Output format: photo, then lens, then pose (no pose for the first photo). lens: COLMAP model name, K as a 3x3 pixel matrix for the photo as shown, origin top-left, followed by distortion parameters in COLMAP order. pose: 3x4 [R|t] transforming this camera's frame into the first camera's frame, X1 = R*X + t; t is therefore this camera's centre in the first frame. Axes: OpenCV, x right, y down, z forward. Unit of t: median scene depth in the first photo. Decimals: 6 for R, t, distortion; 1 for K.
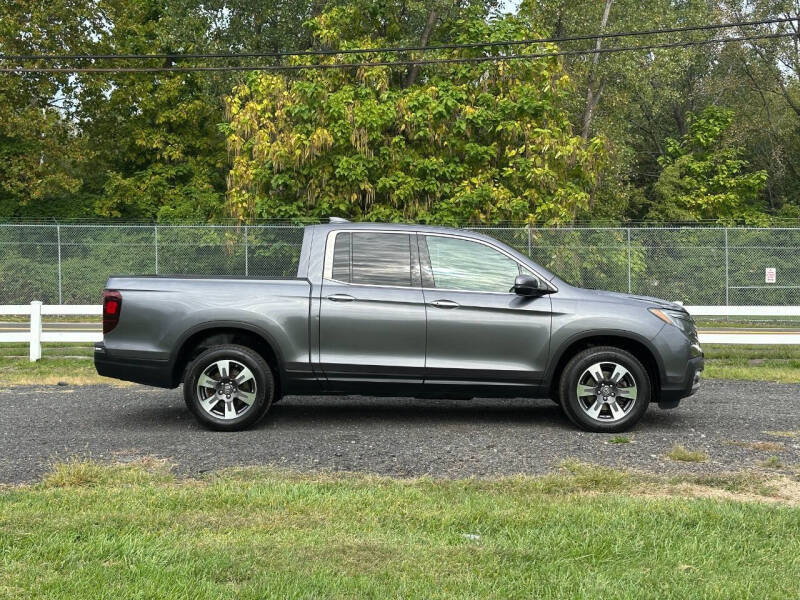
lens RADIAL K [[1102.1, 0, 400.0], [0, 1102.1, 300.0], [0, 0, 1]] dist [0.193762, -0.384426]
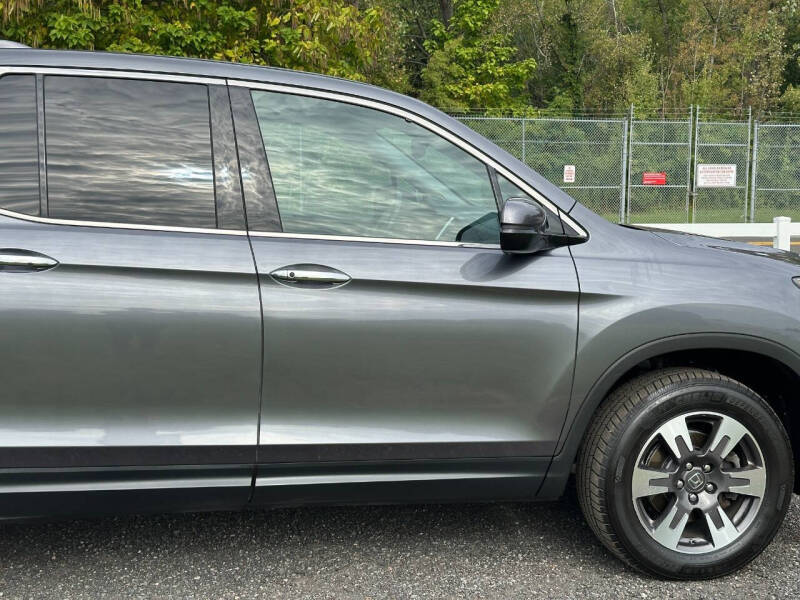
lens RADIAL K [[1102.1, 0, 400.0], [0, 1102.1, 300.0], [0, 0, 1]] dist [0.193762, -0.384426]
pose [[0.973056, -0.018385, 0.229835, -0.003792], [-0.003919, 0.995353, 0.096211, -0.005749], [-0.230536, -0.094520, 0.968462, 0.149337]]
